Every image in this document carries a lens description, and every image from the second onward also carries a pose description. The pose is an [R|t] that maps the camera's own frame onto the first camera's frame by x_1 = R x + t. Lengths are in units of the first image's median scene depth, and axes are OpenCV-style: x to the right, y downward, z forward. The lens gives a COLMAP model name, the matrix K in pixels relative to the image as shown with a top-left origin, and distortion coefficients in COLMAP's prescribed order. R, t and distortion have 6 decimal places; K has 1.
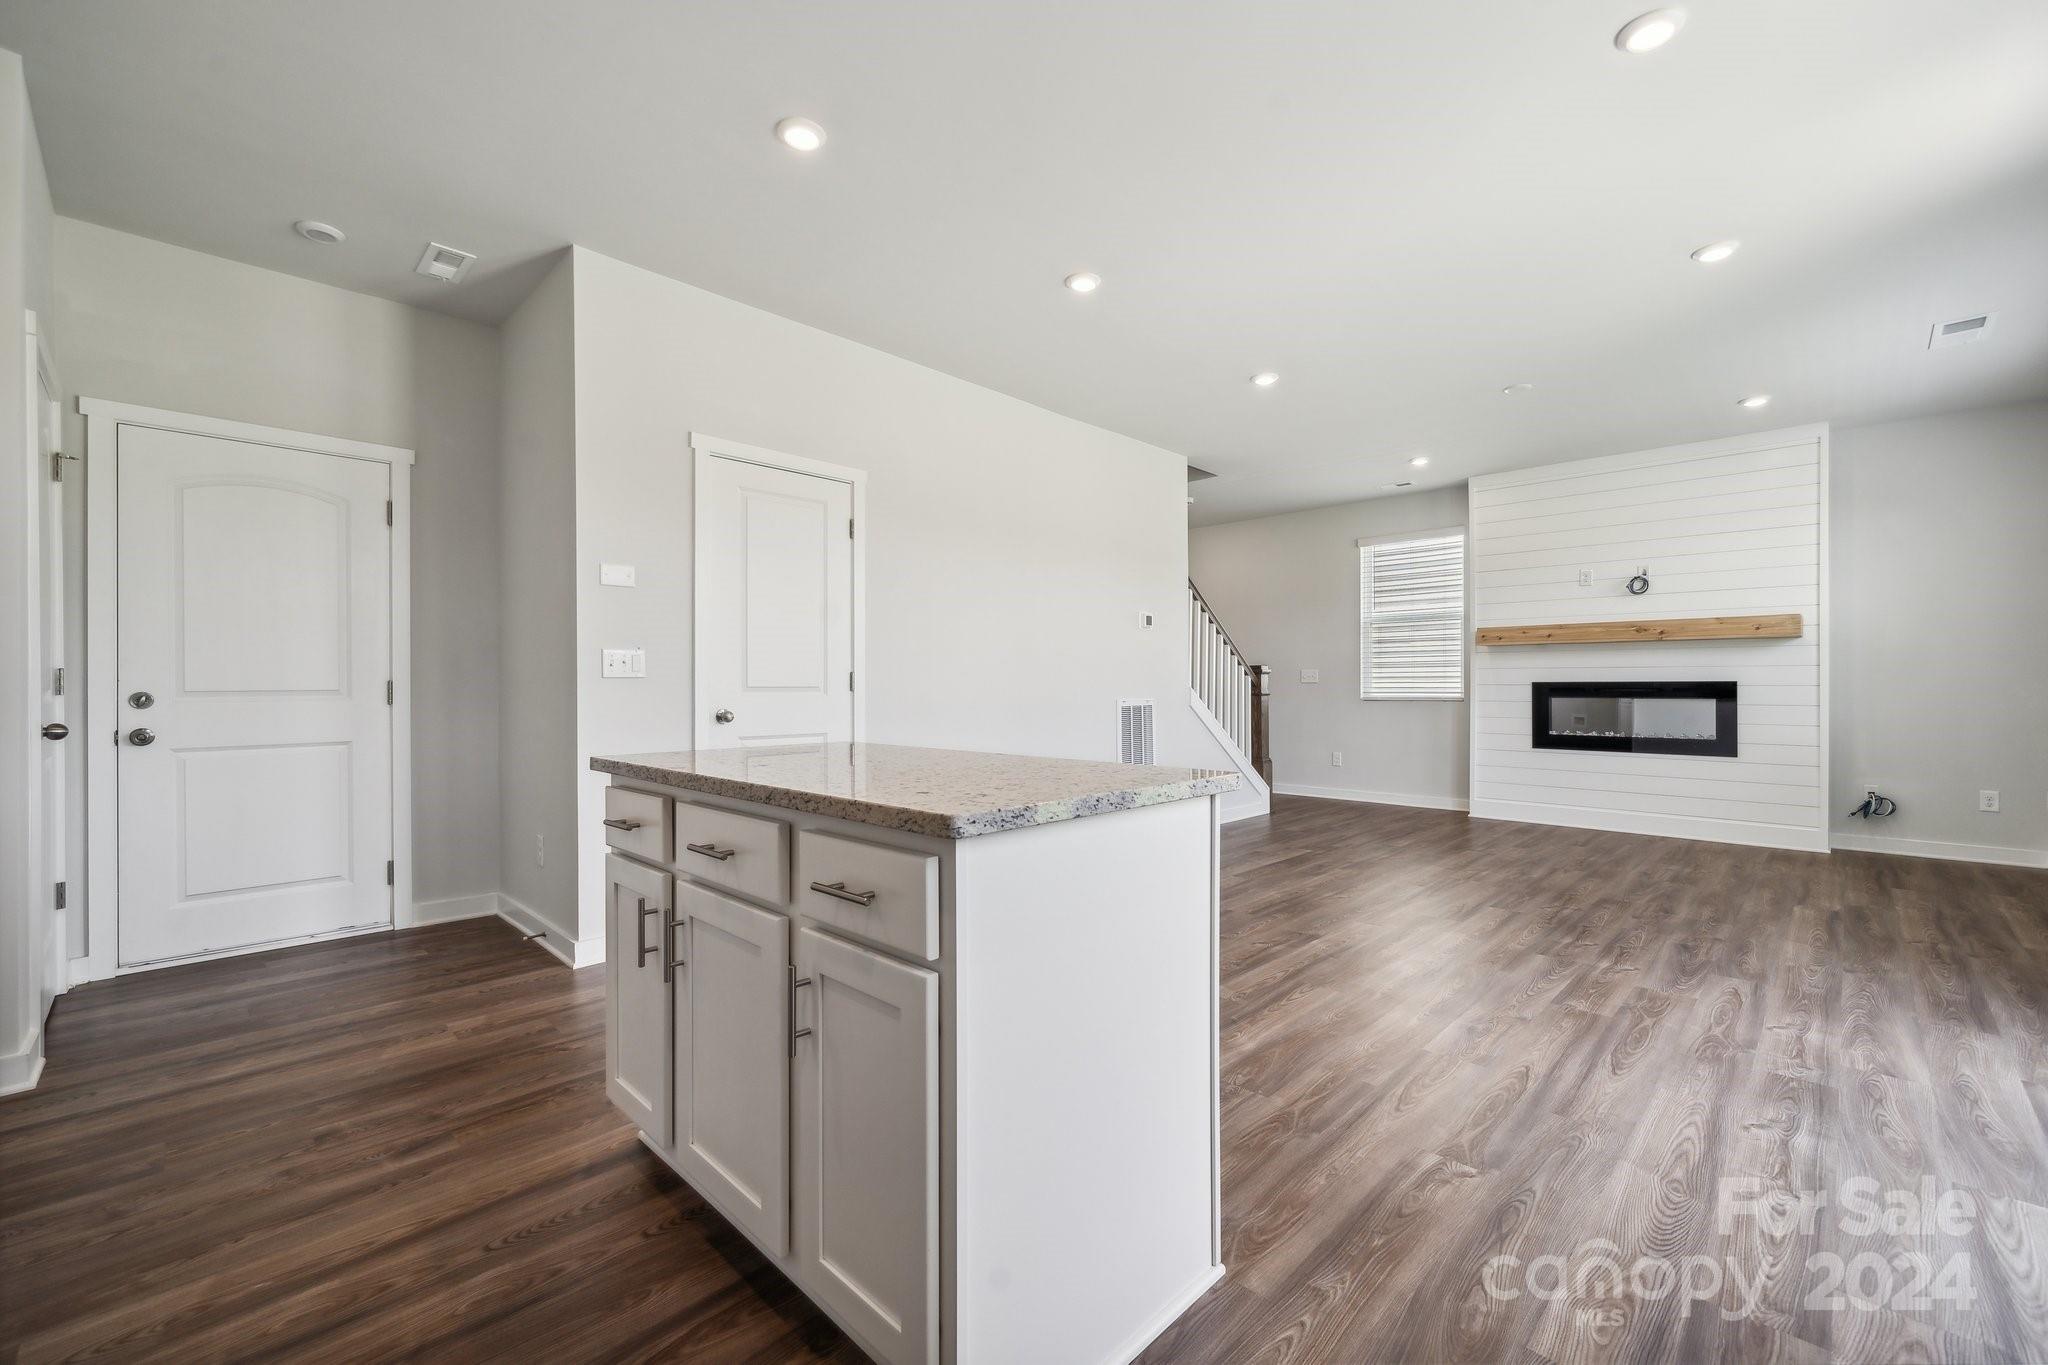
lens RADIAL K [[860.3, 0, 1030.7], [0, 860.3, 692.9], [0, 0, 1]] dist [0.000693, -0.002172]
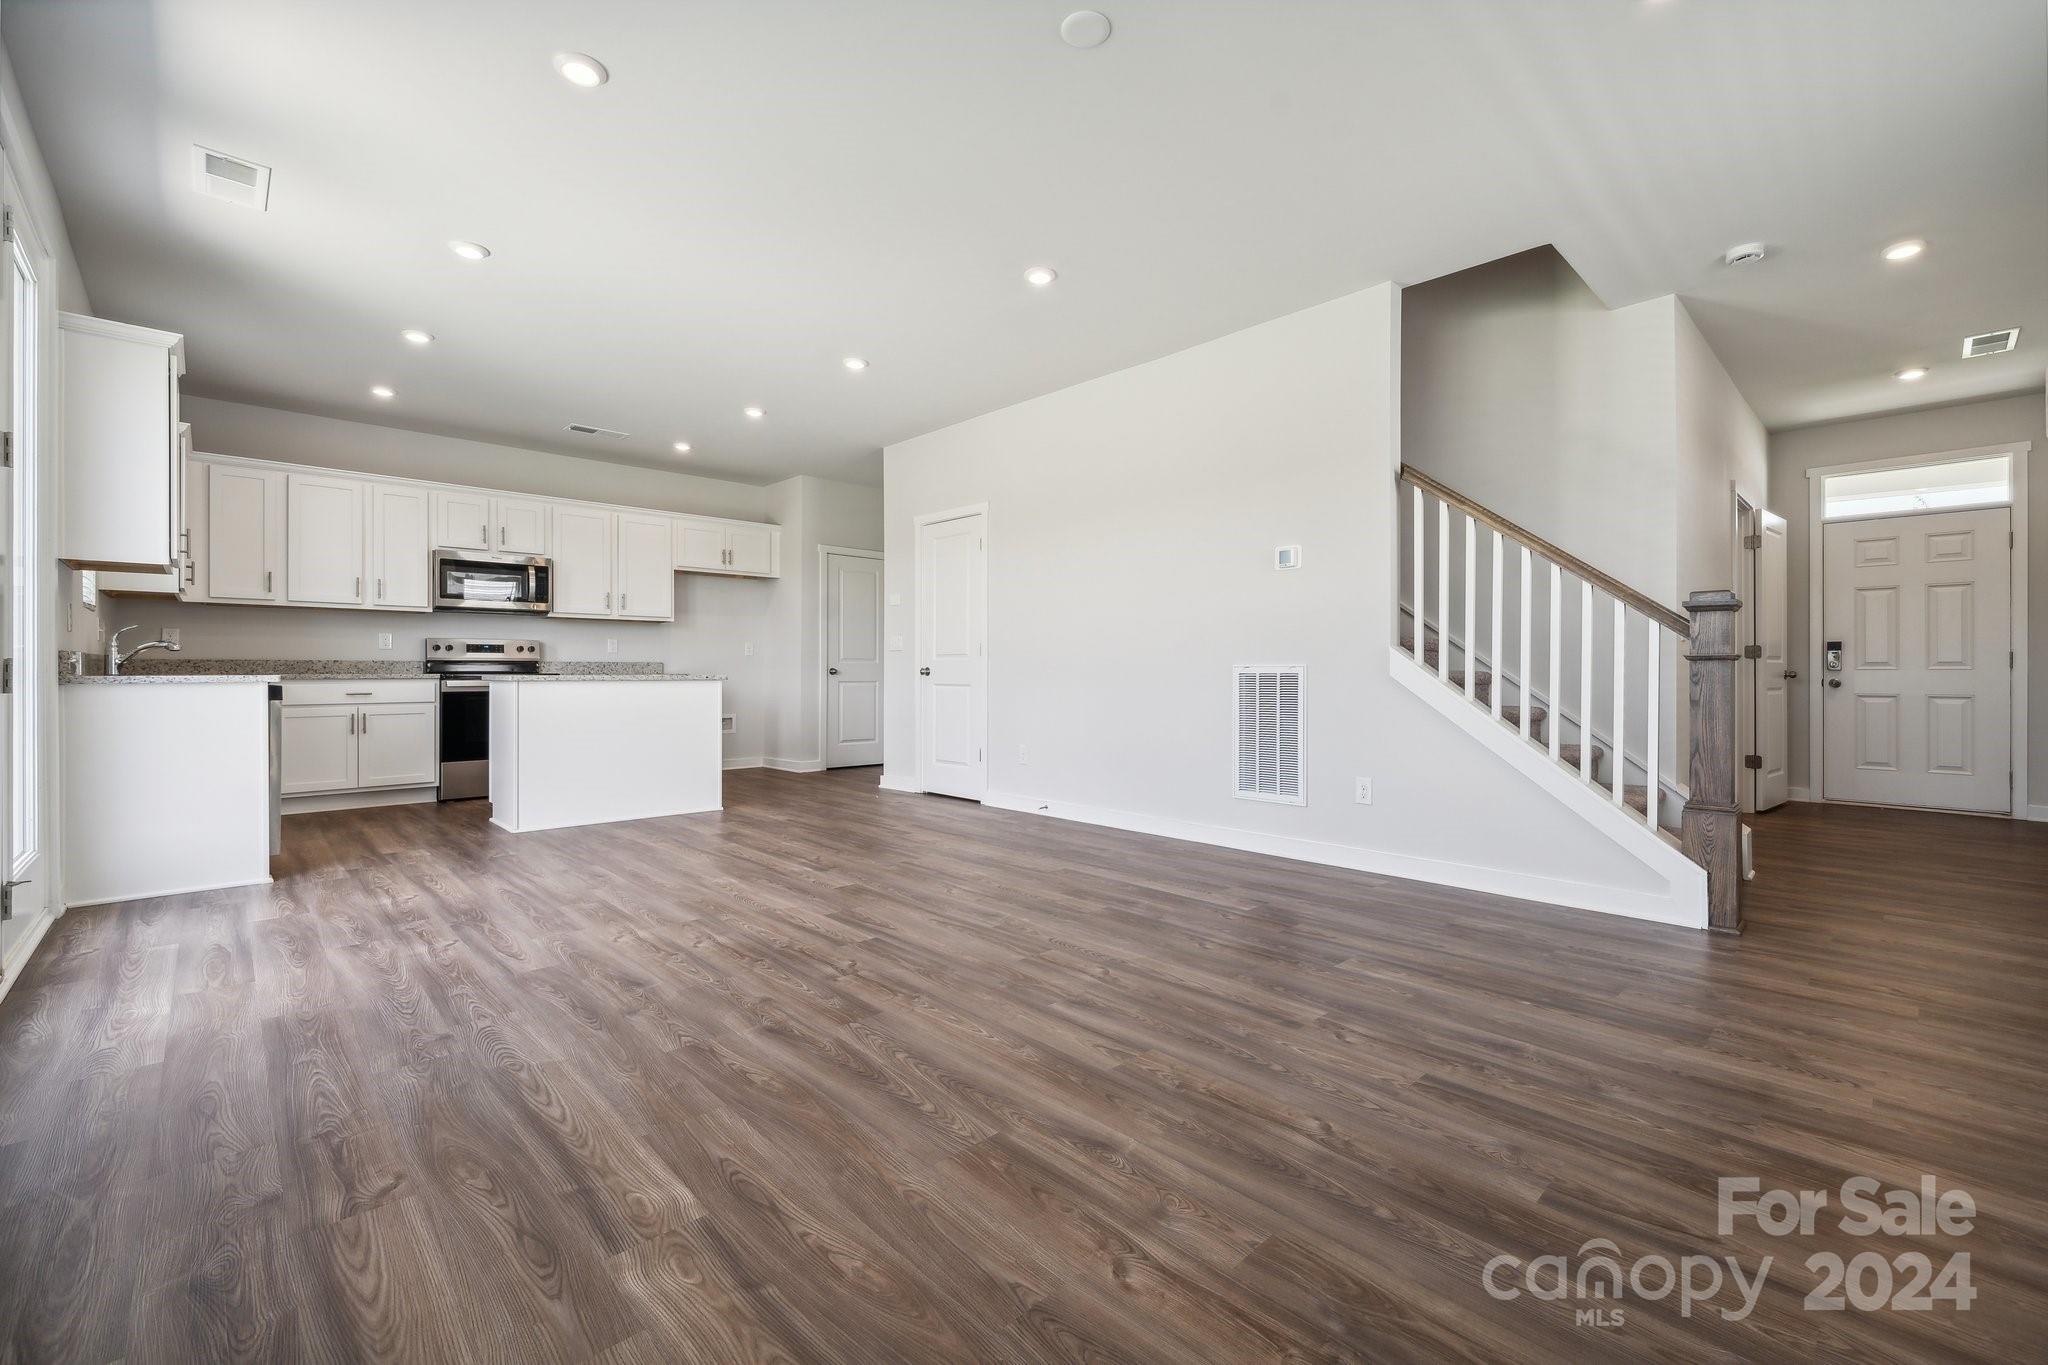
lens RADIAL K [[860.3, 0, 1018.2], [0, 860.3, 681.4], [0, 0, 1]] dist [0.000693, -0.002172]
pose [[-0.057660, 0.010608, -0.998280, 0.903039], [-0.010134, 0.999886, 0.011210, 0.016862], [0.998285, 0.010763, -0.057546, 0.838242]]
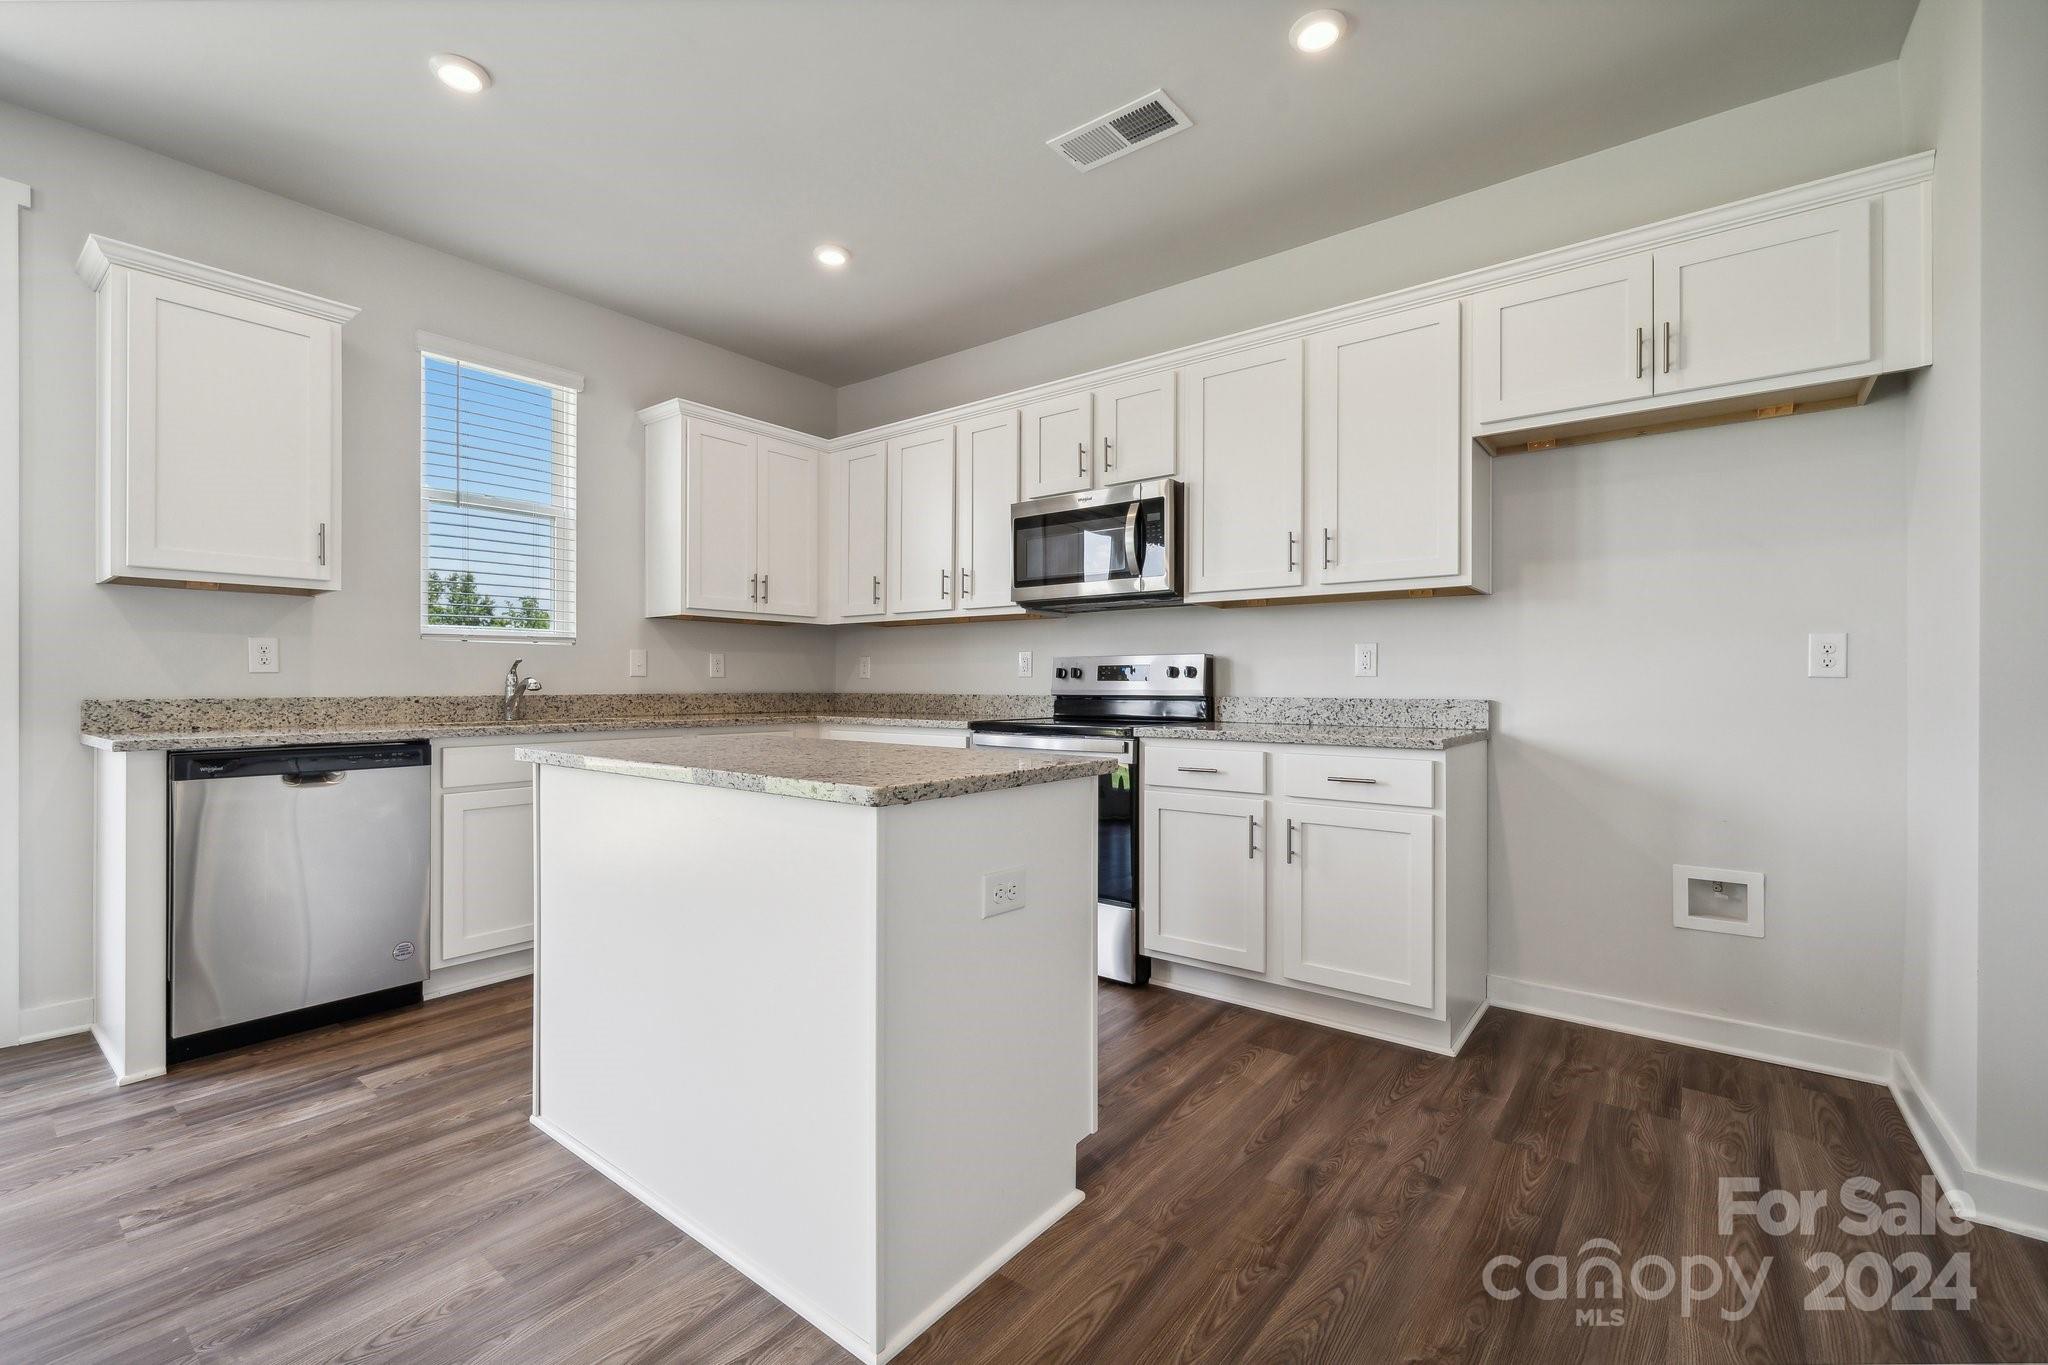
lens RADIAL K [[860.3, 0, 1036.4], [0, 860.3, 681.7], [0, 0, 1]] dist [0.000693, -0.002172]
pose [[-0.993581, -0.001435, -0.113117, -0.110521], [-0.001973, 0.999987, 0.004642, -0.004277], [0.113109, 0.004835, -0.993571, 0.668642]]
